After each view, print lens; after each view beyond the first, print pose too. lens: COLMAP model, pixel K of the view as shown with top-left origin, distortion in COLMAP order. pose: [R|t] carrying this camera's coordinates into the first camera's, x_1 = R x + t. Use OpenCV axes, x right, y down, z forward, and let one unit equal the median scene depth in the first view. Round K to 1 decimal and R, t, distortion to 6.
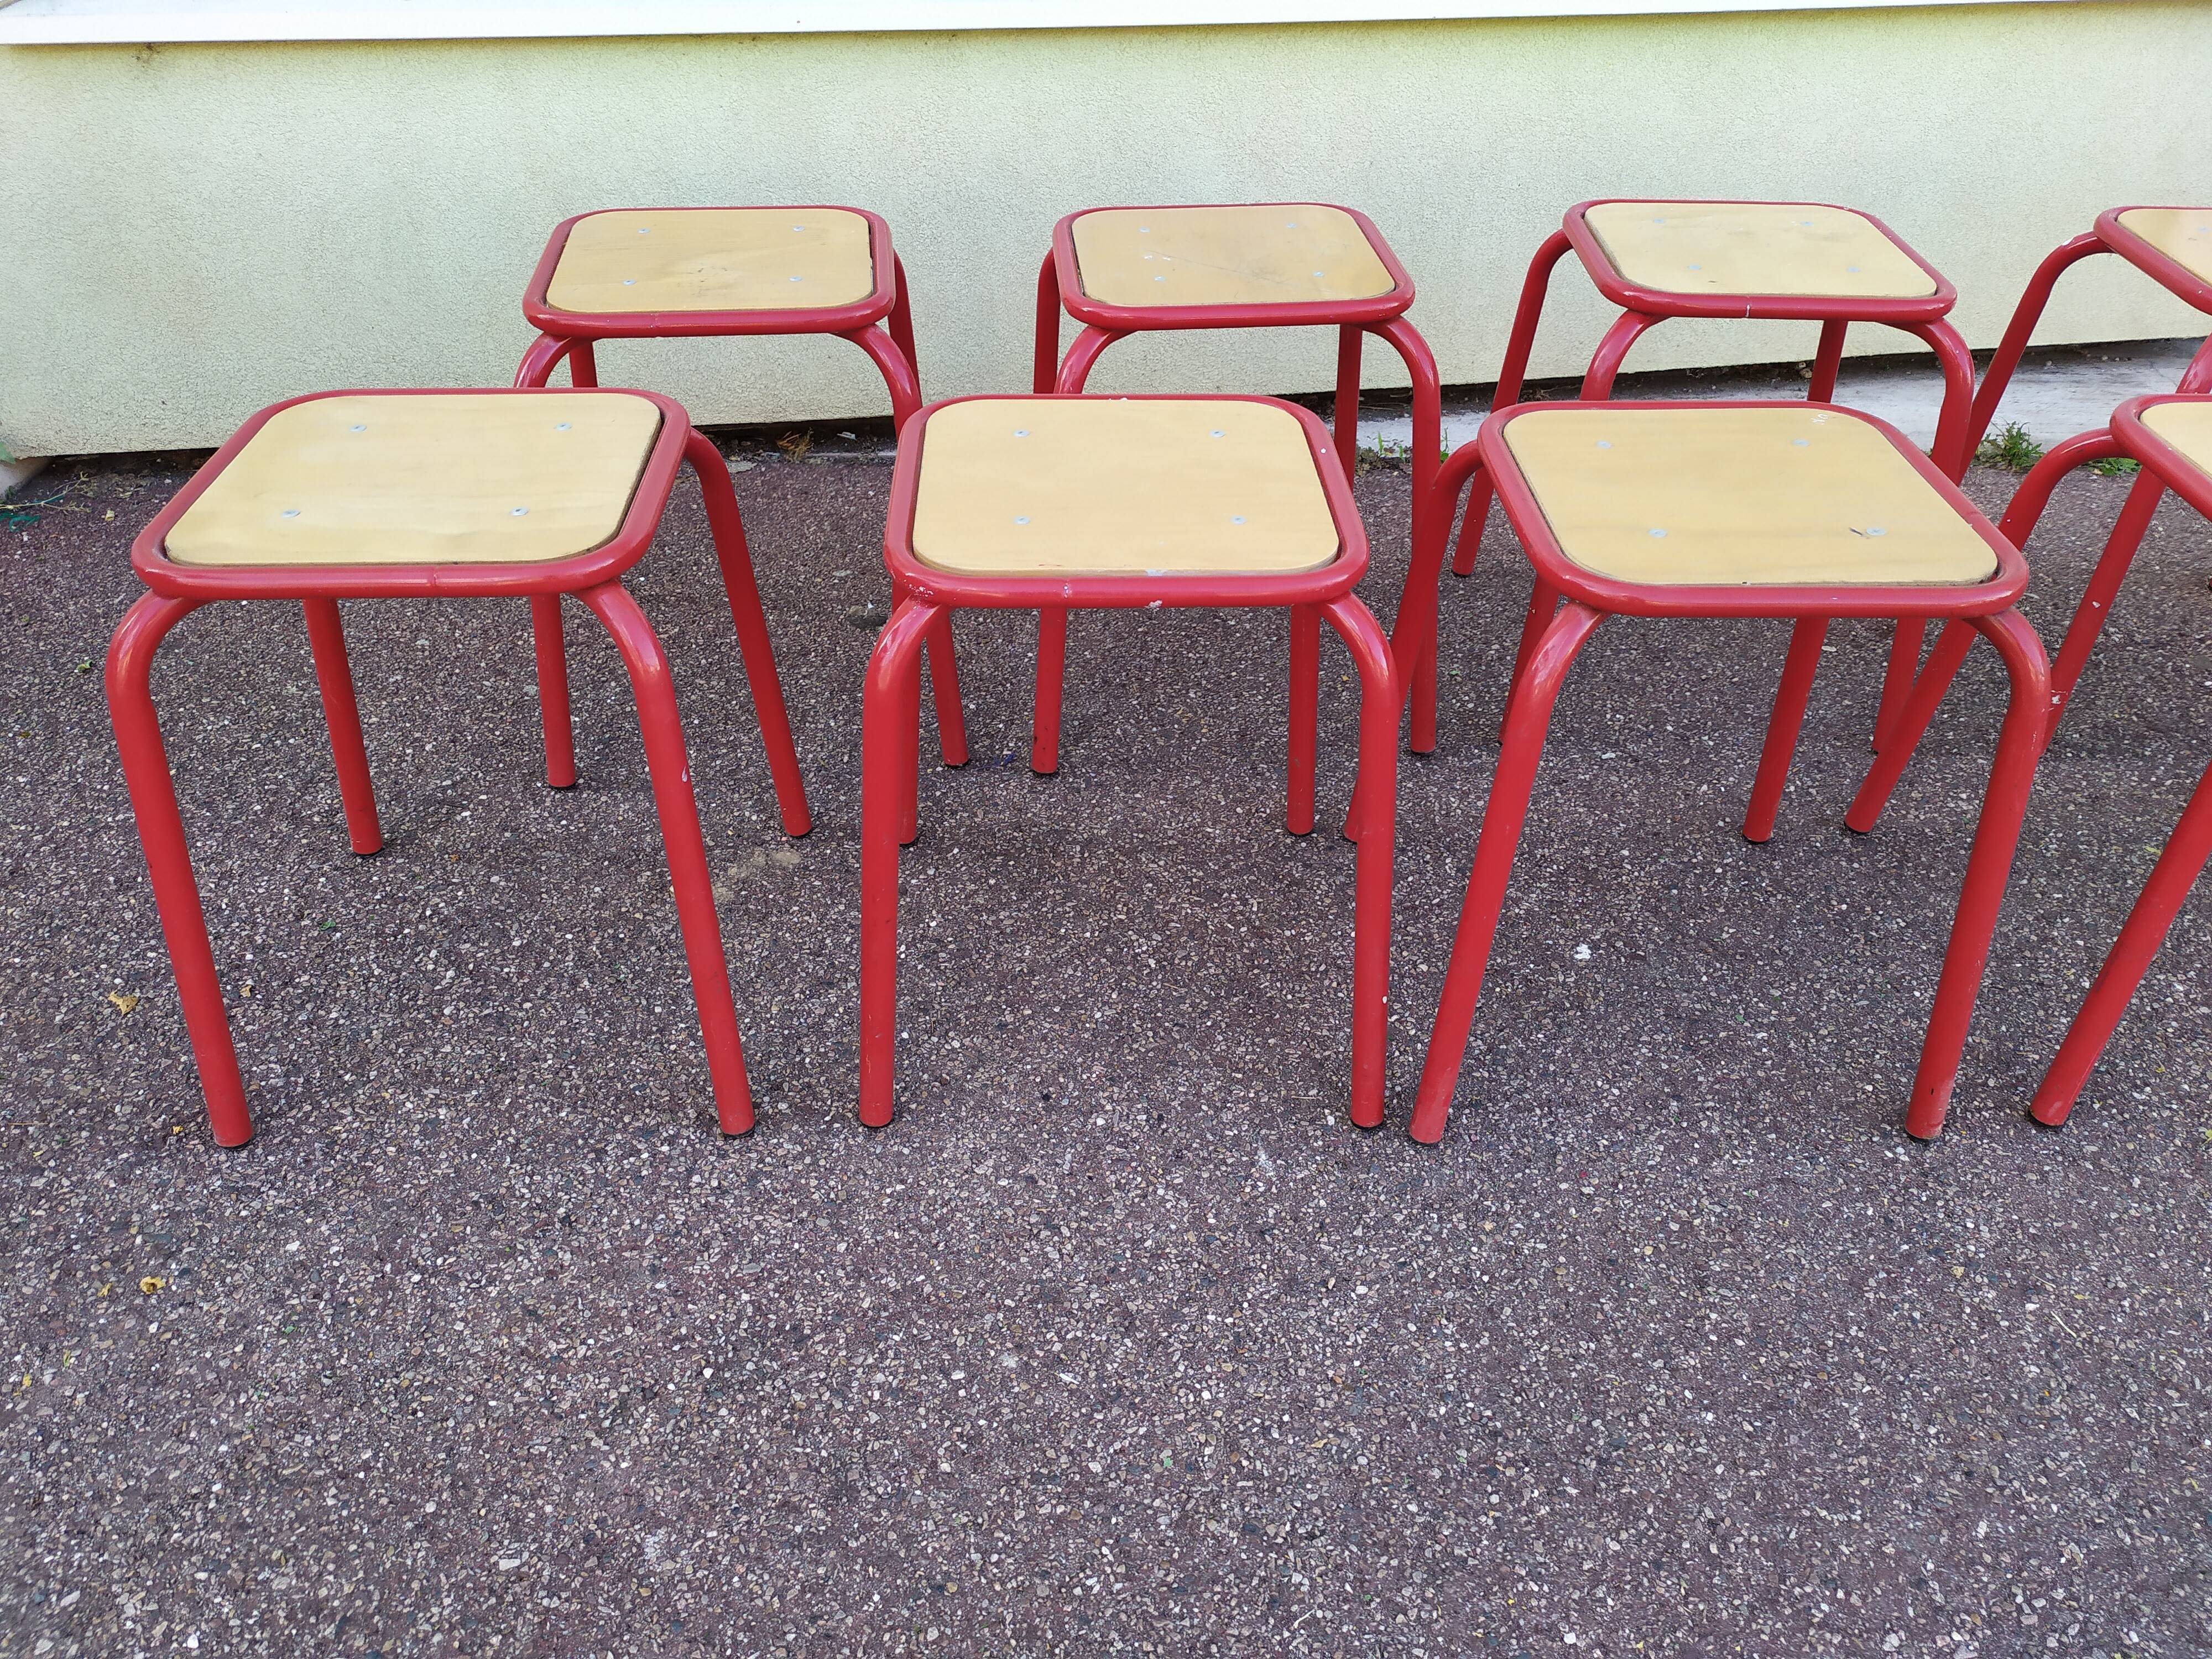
lens RADIAL K [[1664.9, 0, 1123.3], [0, 1664.9, 853.8], [0, 0, 1]] dist [0.065912, -0.077913]
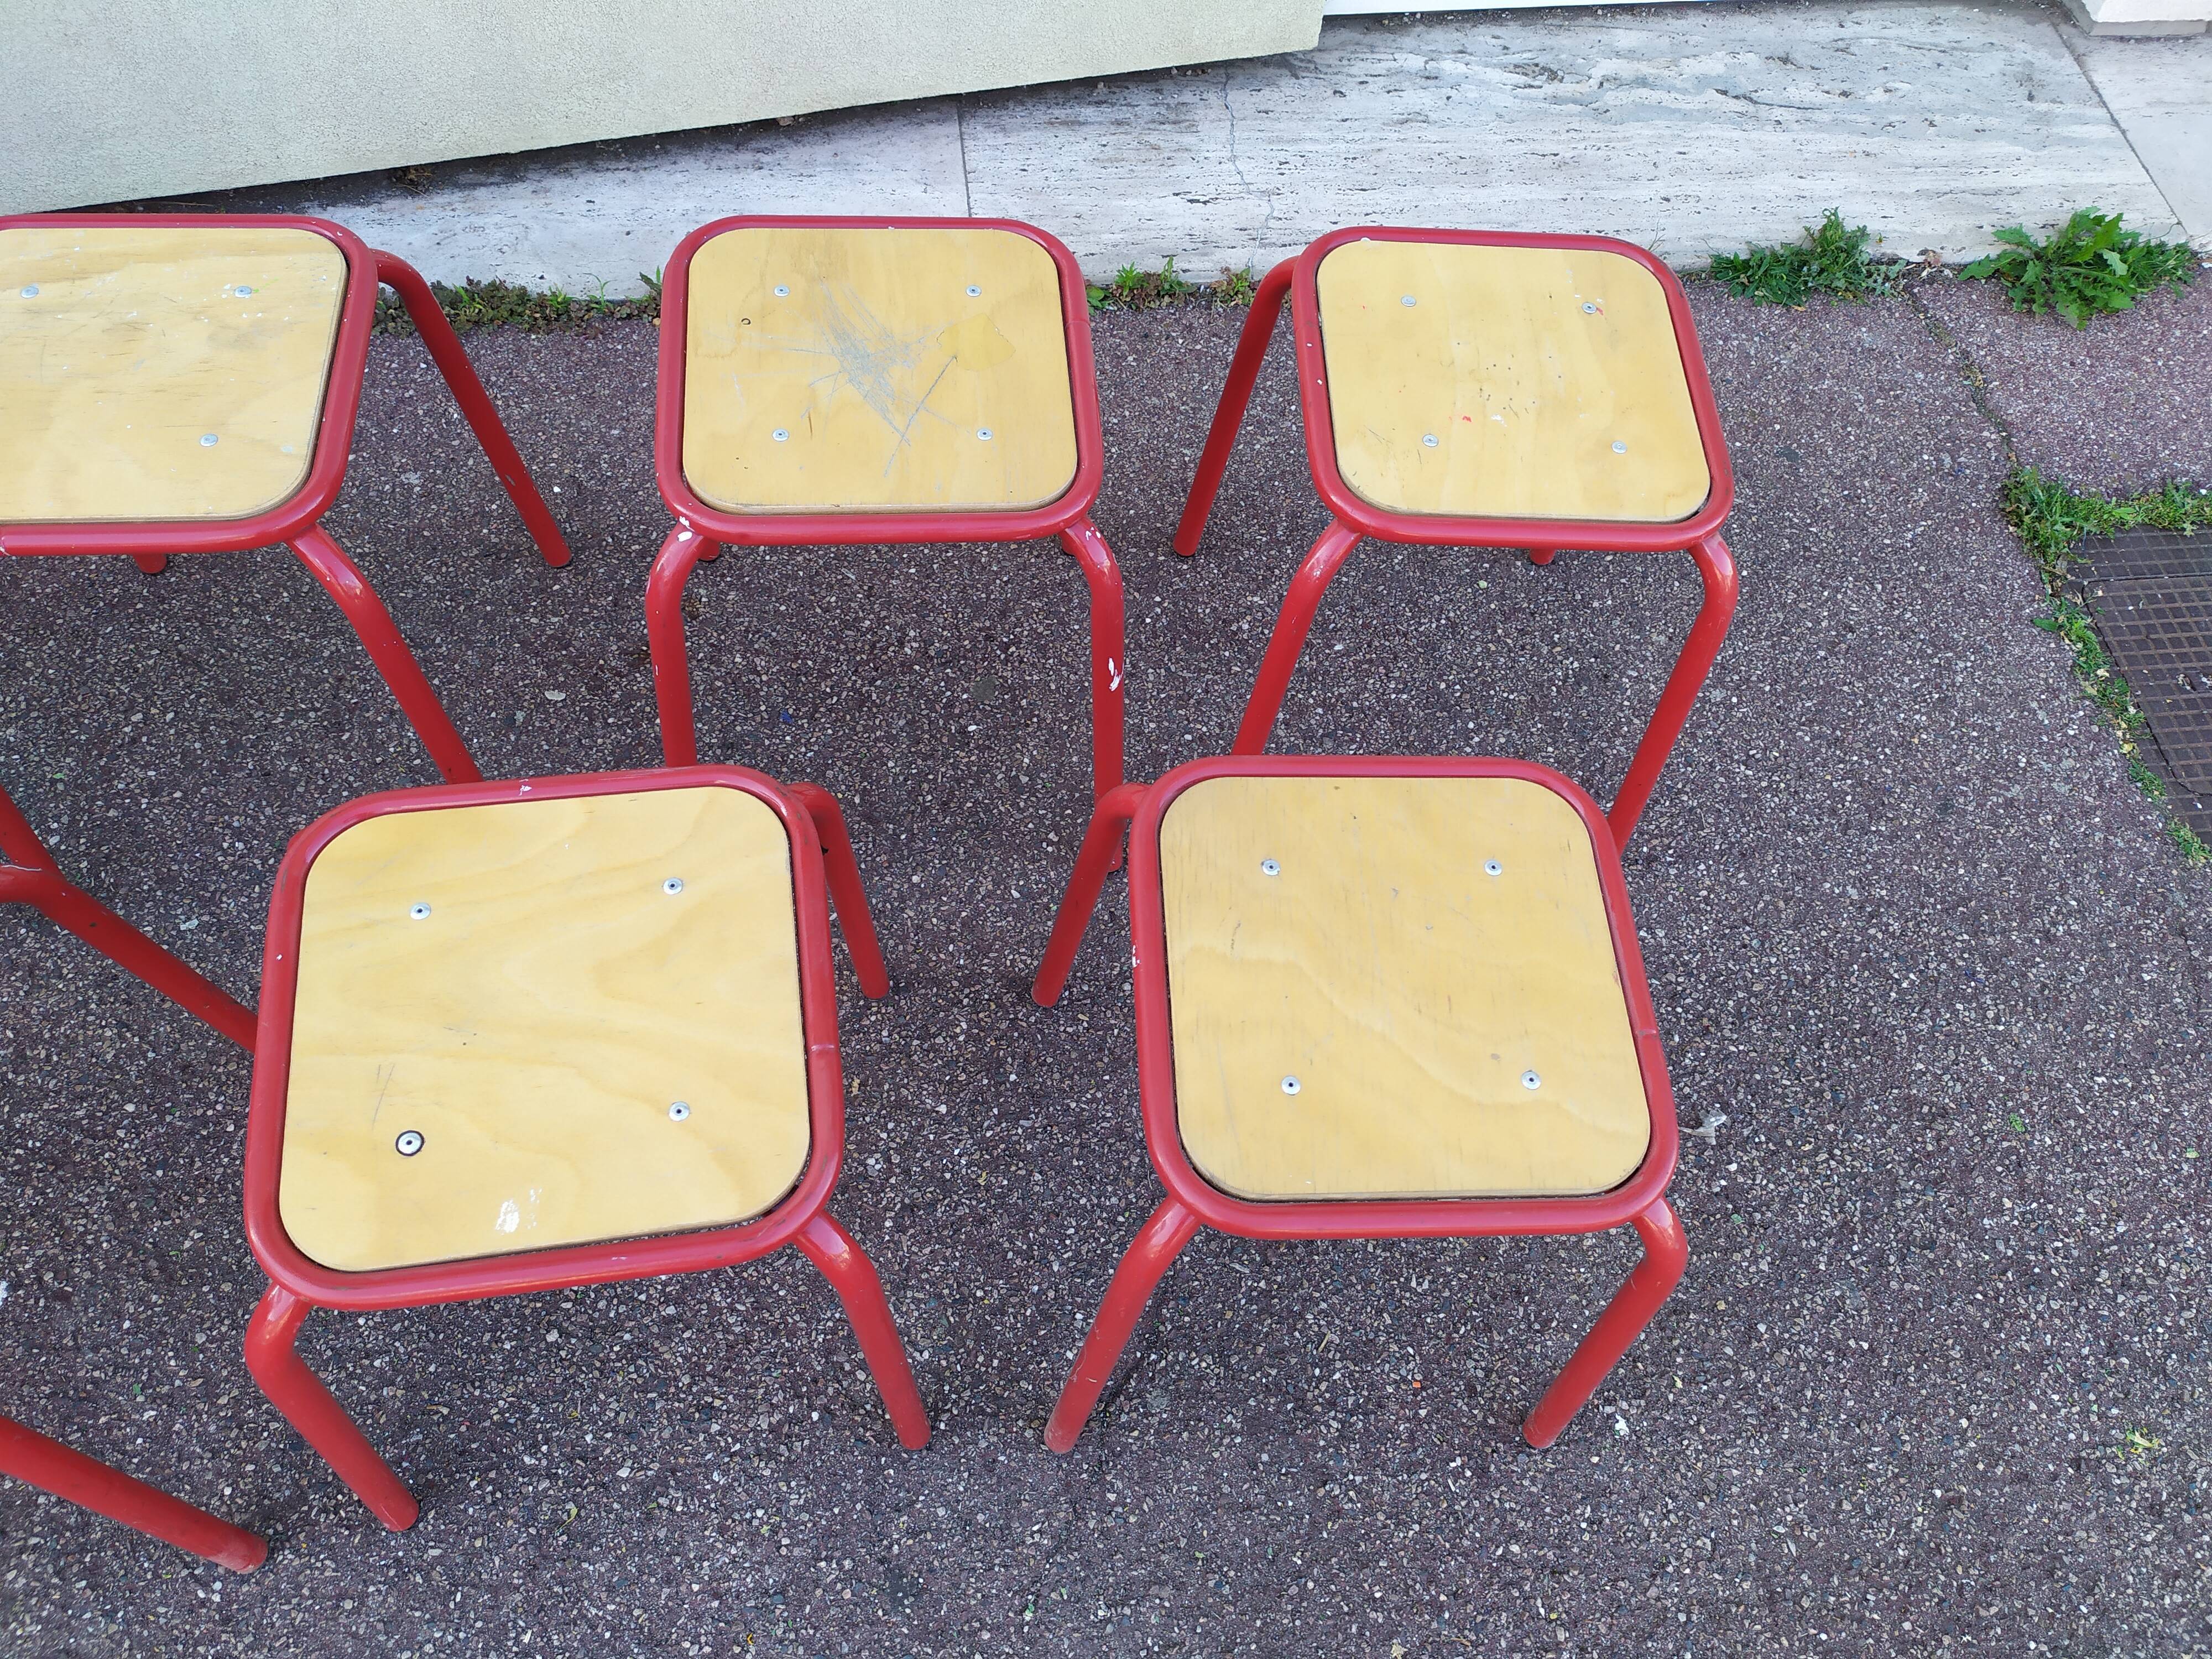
lens RADIAL K [[1664.9, 0, 1124.6], [0, 1664.9, 838.9], [0, 0, 1]] dist [0.065912, -0.077913]
pose [[0.990410, -0.076097, 0.115315, 0.898769], [0.023415, 0.915022, 0.402724, -0.583292], [-0.136161, -0.396162, 0.908029, 0.242312]]
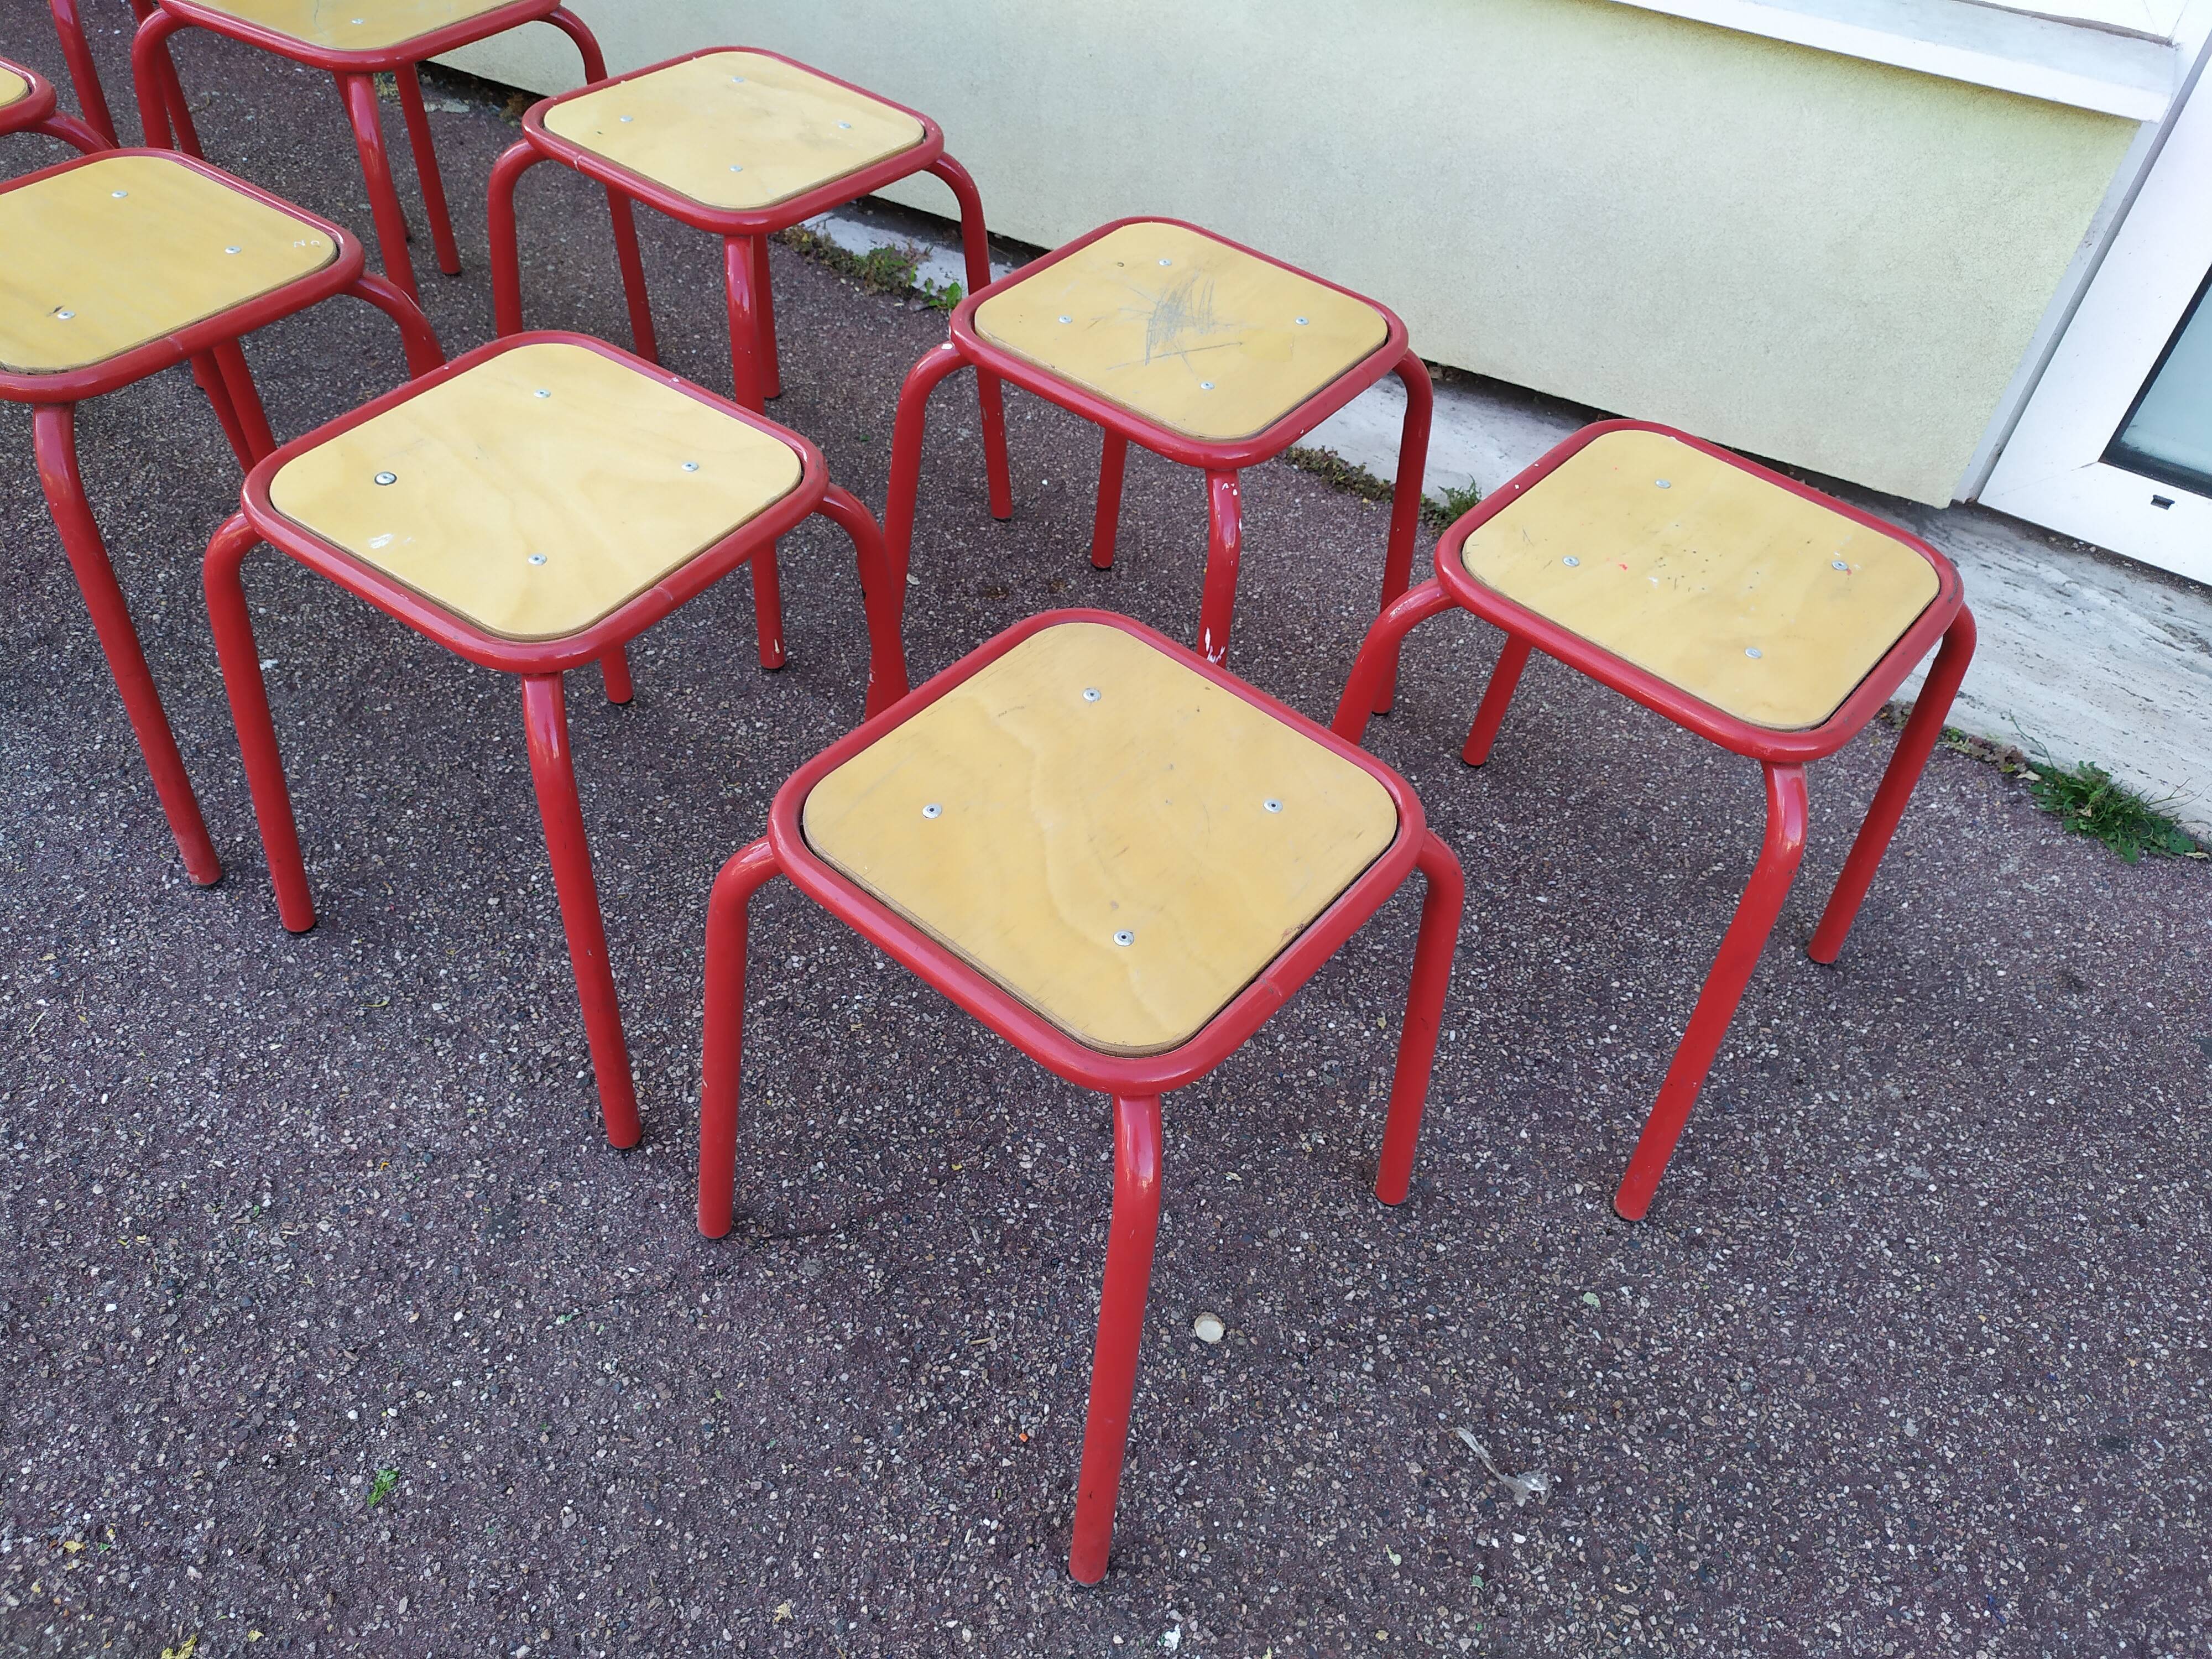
lens RADIAL K [[1664.9, 0, 1111.4], [0, 1664.9, 843.9], [0, 0, 1]] dist [0.065912, -0.077913]
pose [[0.817925, 0.445321, -0.364263, 1.412930], [-0.400000, 0.895248, 0.196295, -0.333843], [0.413520, -0.014849, 0.910374, 0.218512]]
